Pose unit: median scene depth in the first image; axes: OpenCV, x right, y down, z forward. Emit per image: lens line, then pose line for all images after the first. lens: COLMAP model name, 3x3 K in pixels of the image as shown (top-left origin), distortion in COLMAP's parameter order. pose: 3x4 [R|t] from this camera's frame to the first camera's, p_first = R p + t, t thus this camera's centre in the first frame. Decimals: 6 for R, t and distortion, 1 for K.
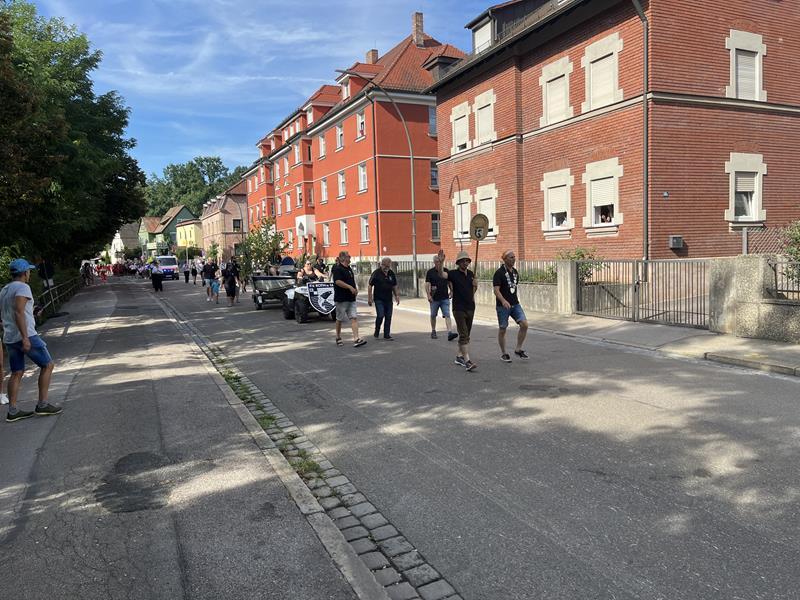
lens RADIAL K [[605.5, 0, 412.3], [0, 605.5, 294.3], [0, 0, 1]] dist [0.074478, -0.089614]
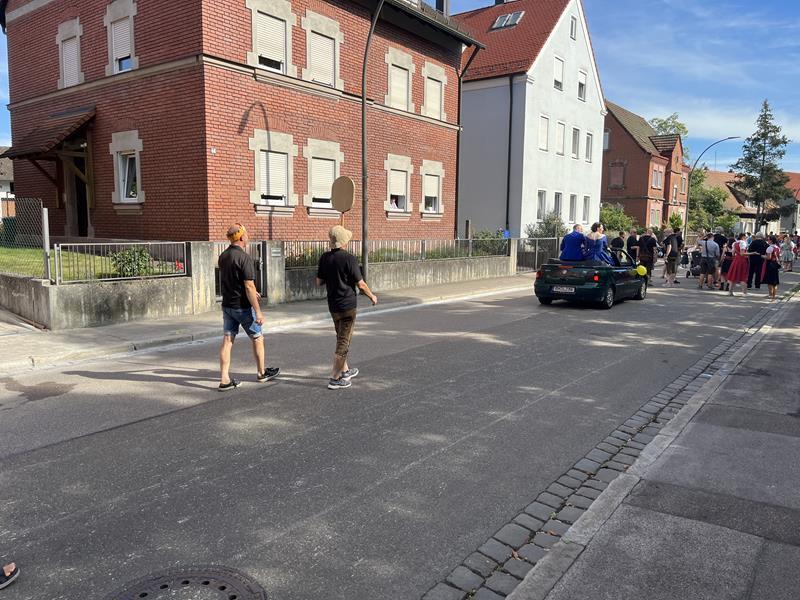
lens RADIAL K [[605.5, 0, 409.2], [0, 605.5, 299.5], [0, 0, 1]] dist [0.074478, -0.089614]
pose [[-0.477307, -0.070846, 0.875876, -0.775530], [0.063875, 0.991311, 0.114992, -0.079181], [-0.876412, 0.110832, -0.468634, 1.622489]]
